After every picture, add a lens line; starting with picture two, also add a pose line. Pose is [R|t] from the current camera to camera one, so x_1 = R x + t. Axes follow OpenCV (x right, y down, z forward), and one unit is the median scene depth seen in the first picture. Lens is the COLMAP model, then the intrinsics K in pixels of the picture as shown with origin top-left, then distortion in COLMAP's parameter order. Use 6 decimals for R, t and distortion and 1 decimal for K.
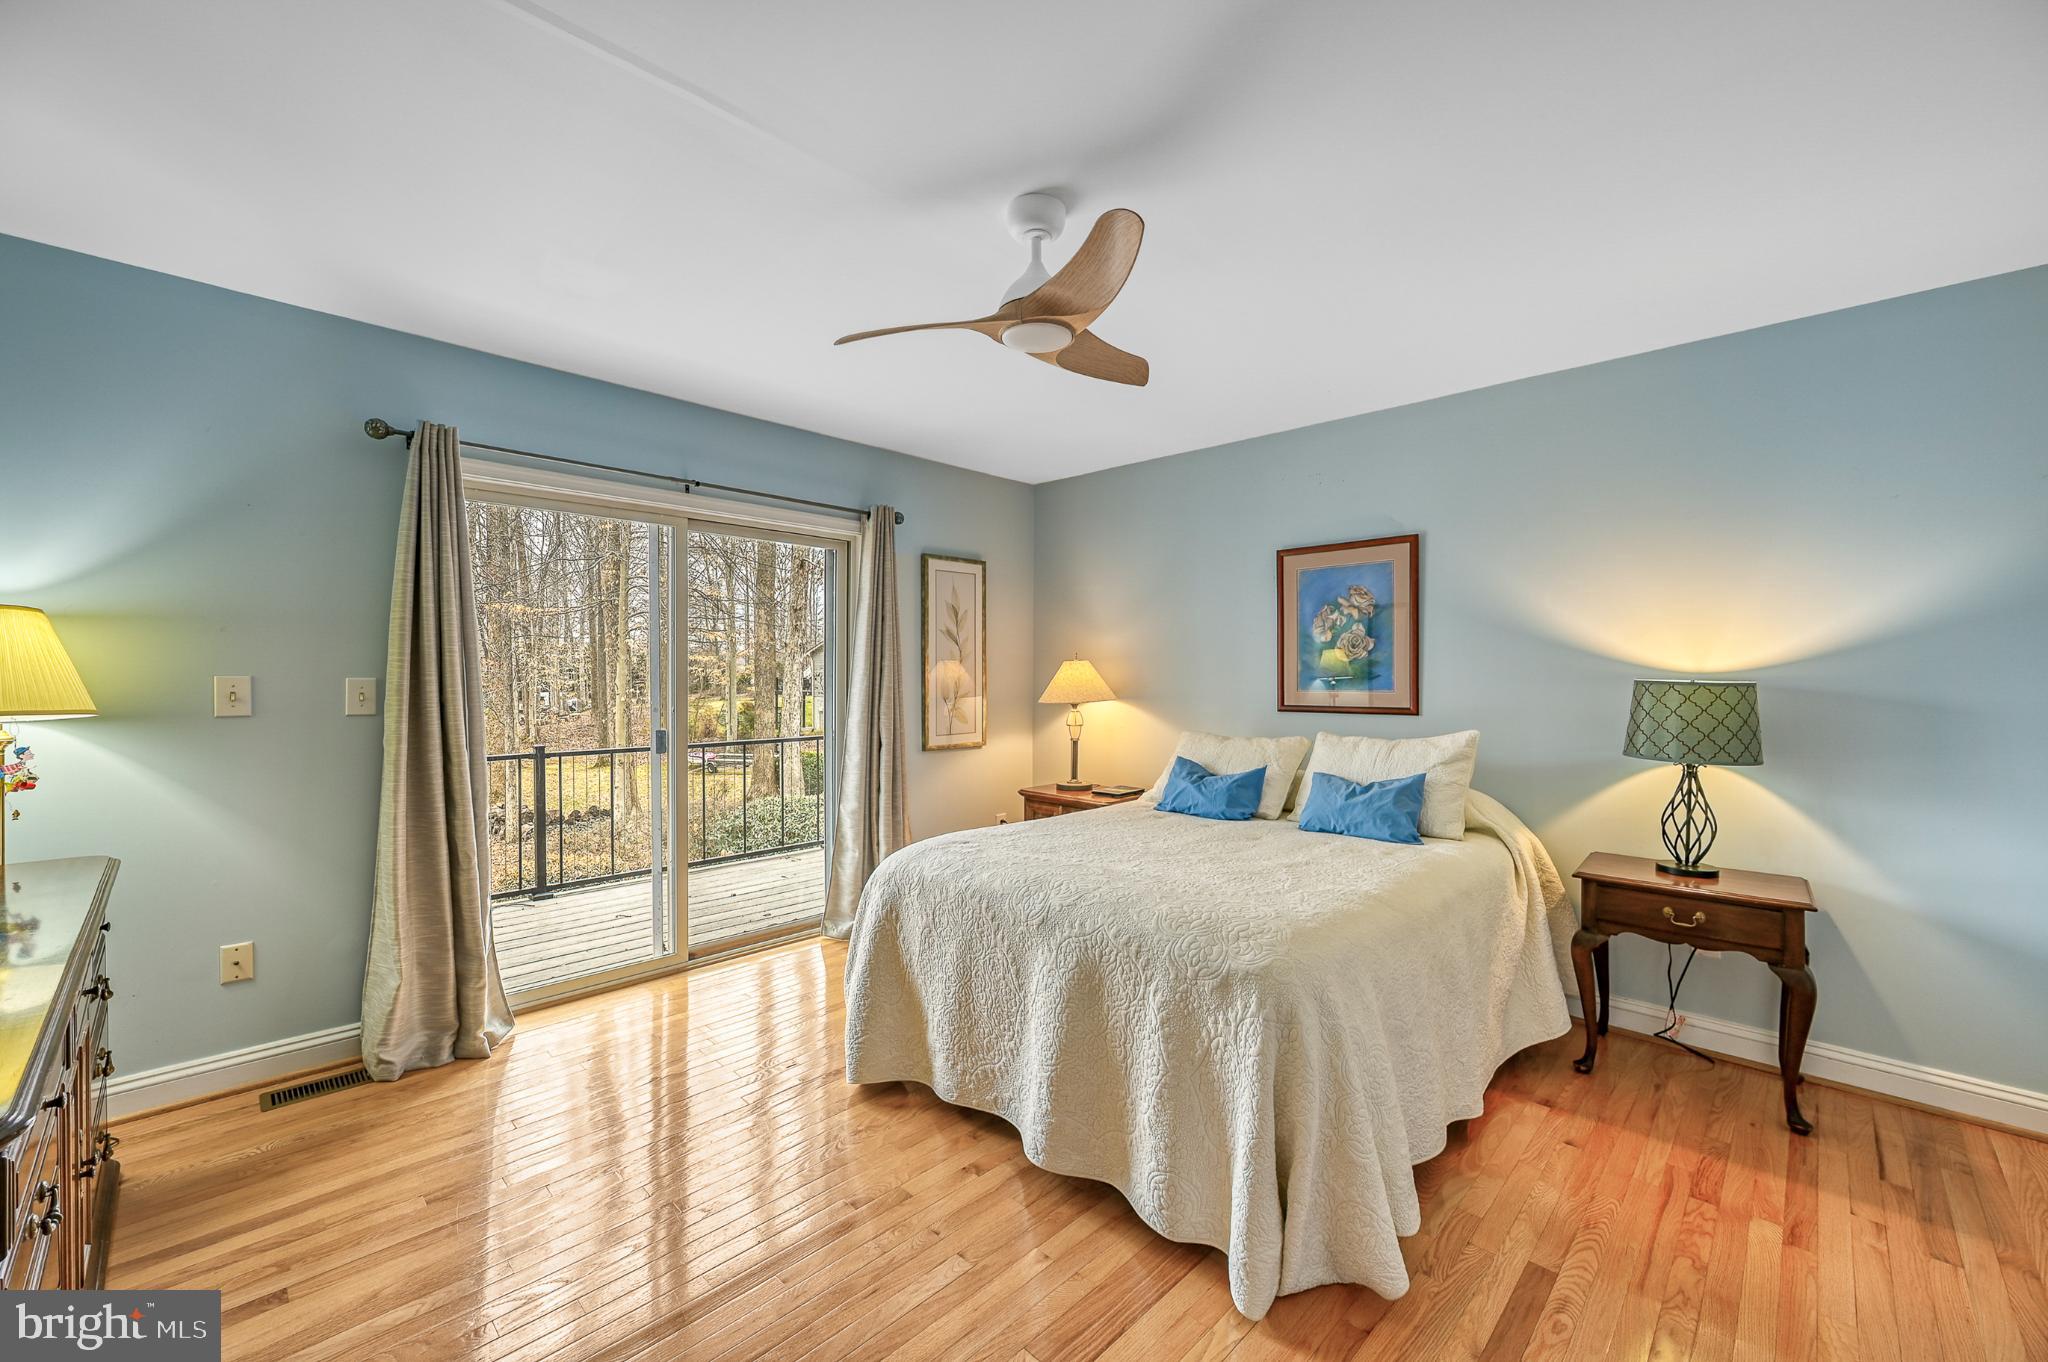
lens RADIAL K [[823.5, 0, 1031.0], [0, 823.5, 665.8], [0, 0, 1]] dist [-0.000181, 0.000007]
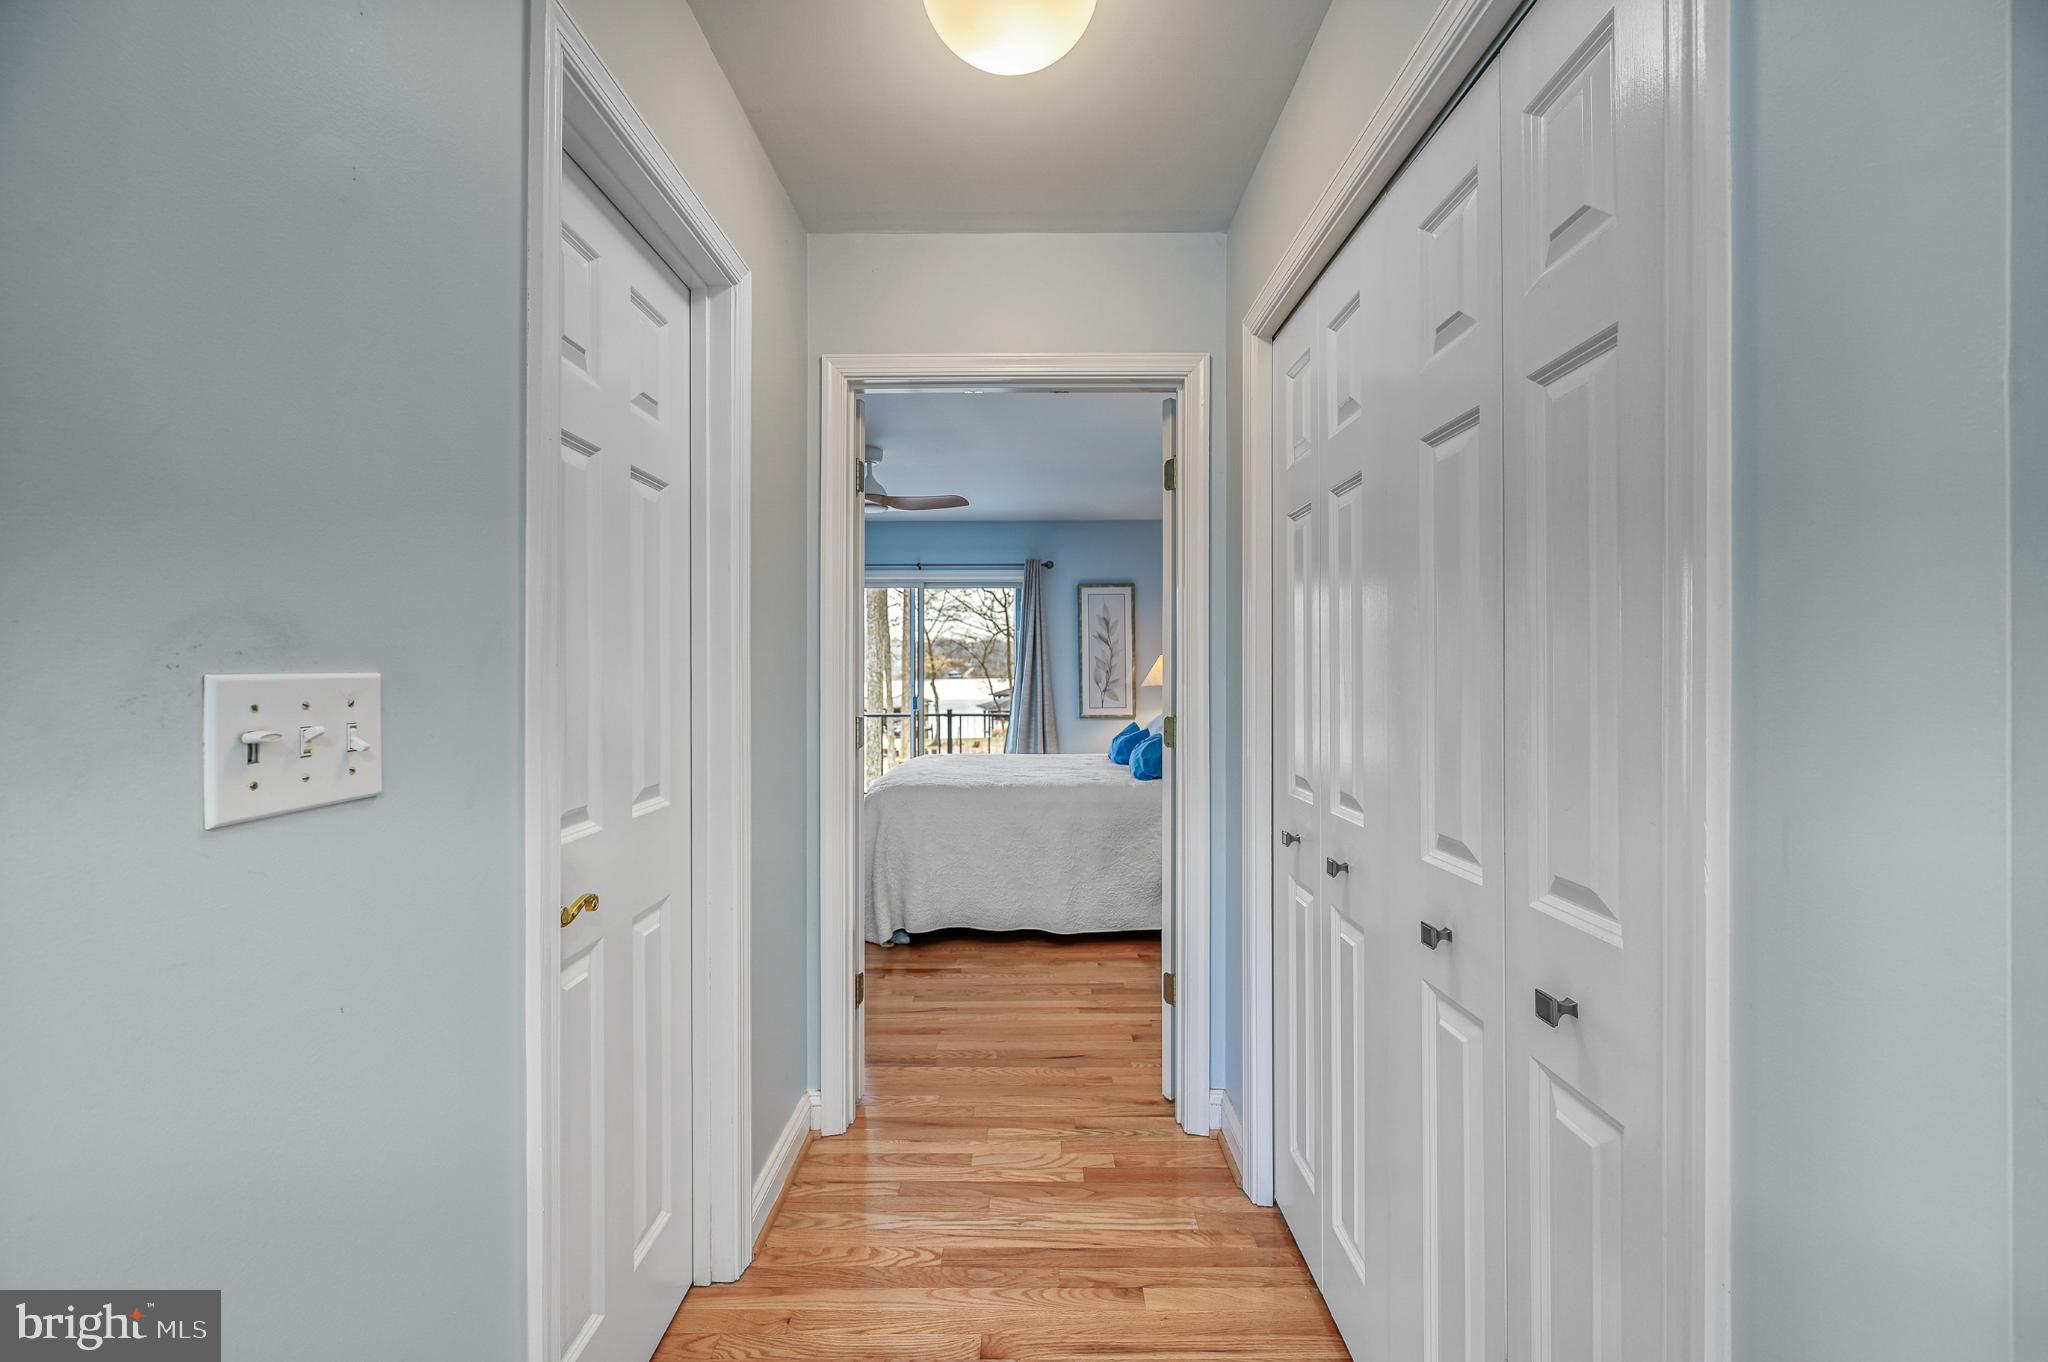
lens RADIAL K [[823.5, 0, 1031.0], [0, 823.5, 665.8], [0, 0, 1]] dist [-0.000181, 0.000007]
pose [[0.694246, -0.007770, -0.719696, 0.861954], [0.013738, 0.999903, 0.002457, 0.004702], [0.719607, -0.011593, 0.694285, -0.087333]]
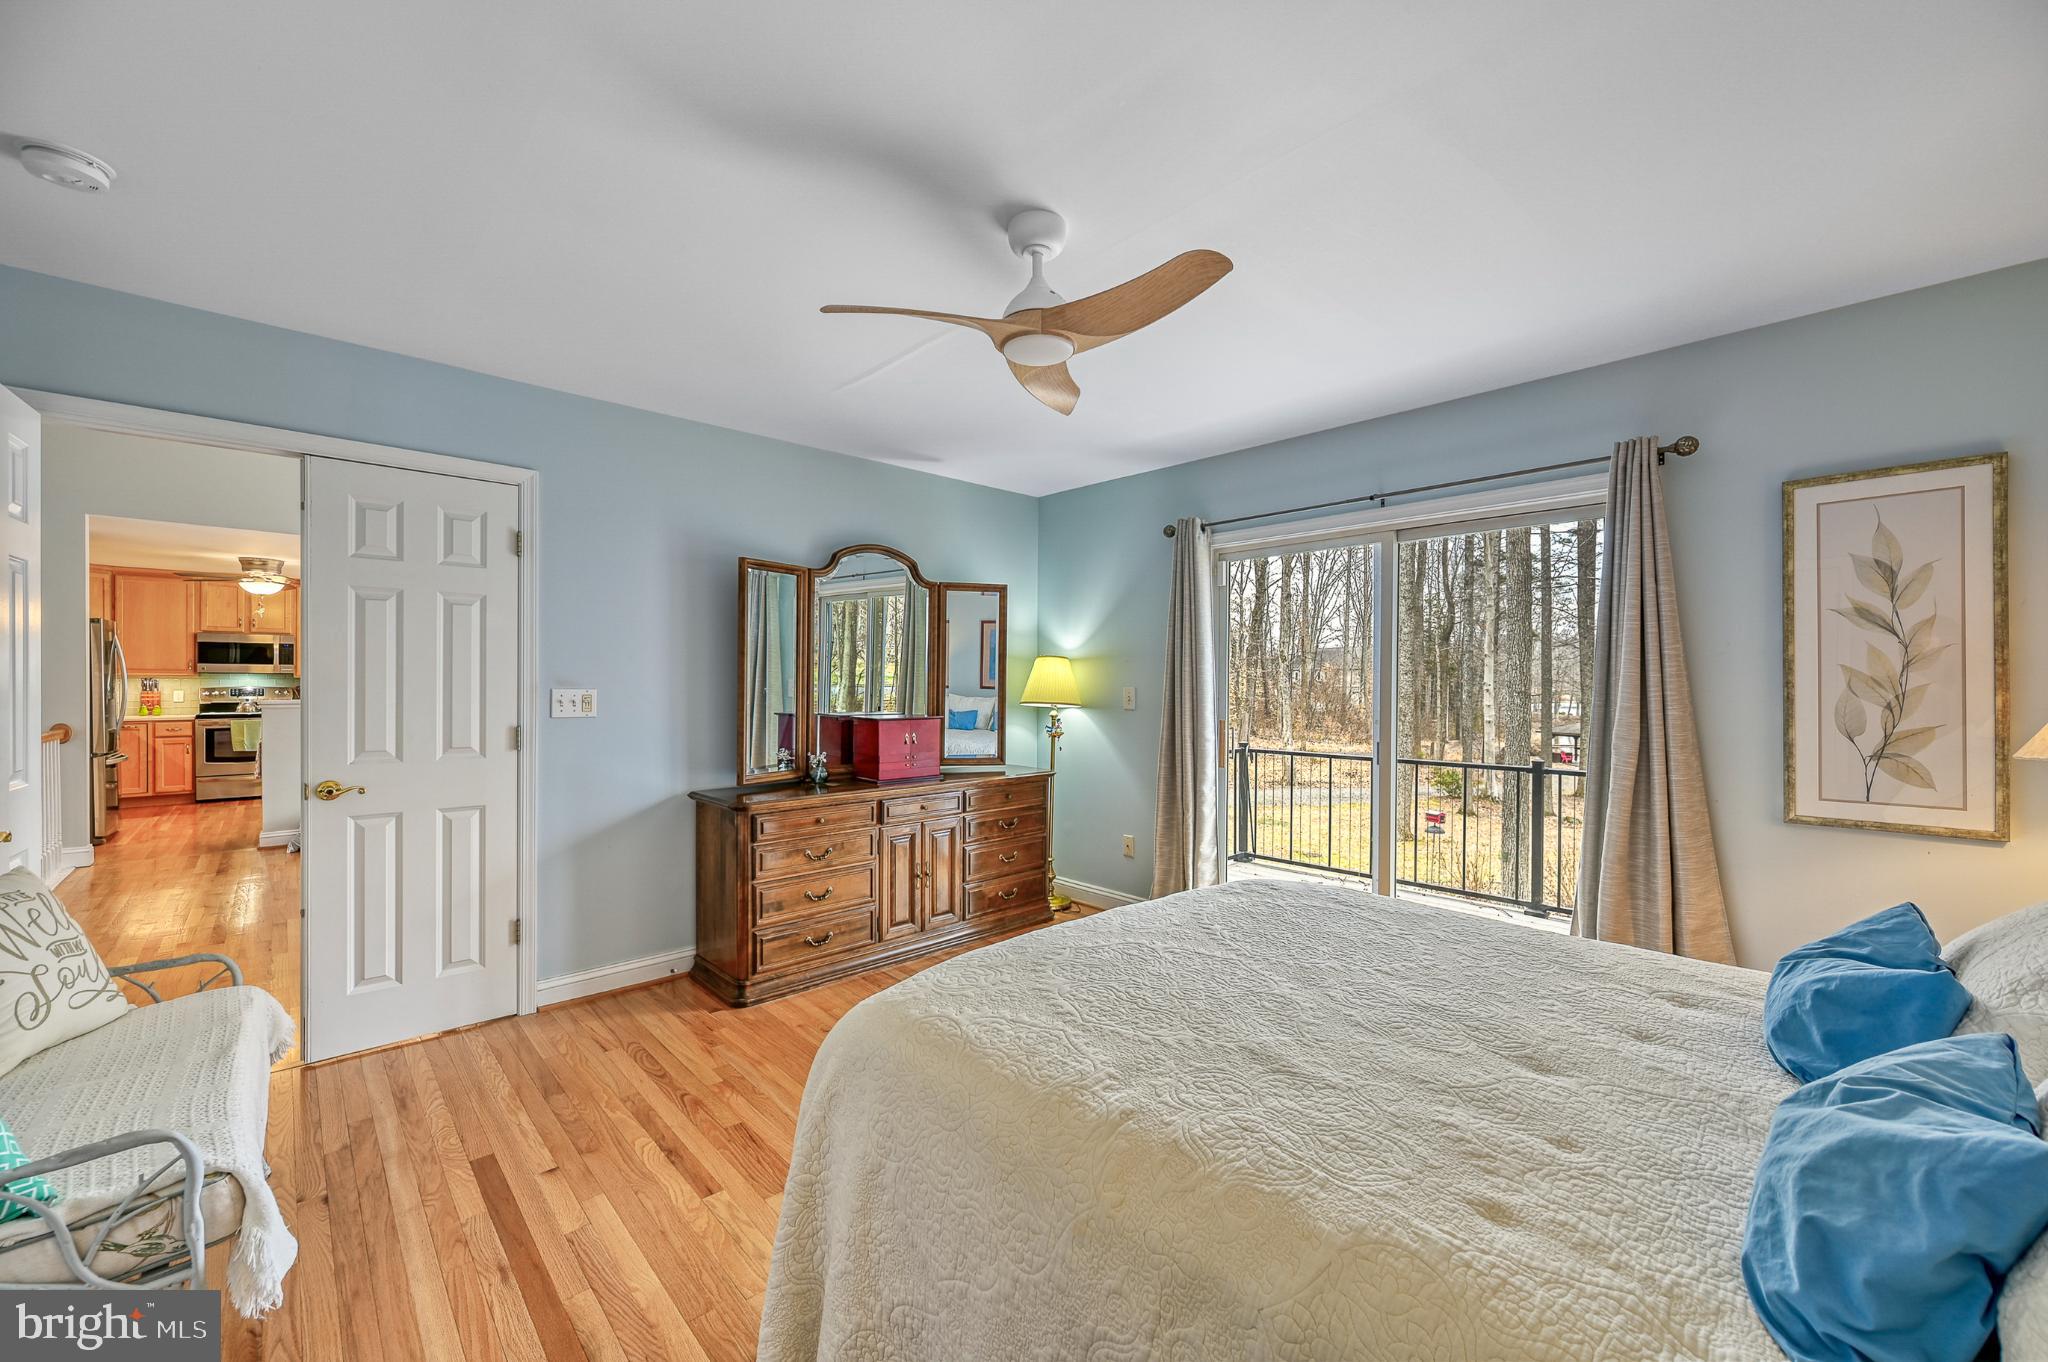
lens RADIAL K [[803.9, 0, 1024.0], [0, 803.9, 681.0], [0, 0, 1]] dist [0.001305, 0.000268]
pose [[-0.049297, -0.008998, -0.998744, 0.459465], [0.002957, 0.999954, -0.009155, 0.007686], [0.998780, -0.003405, -0.049268, 0.483603]]
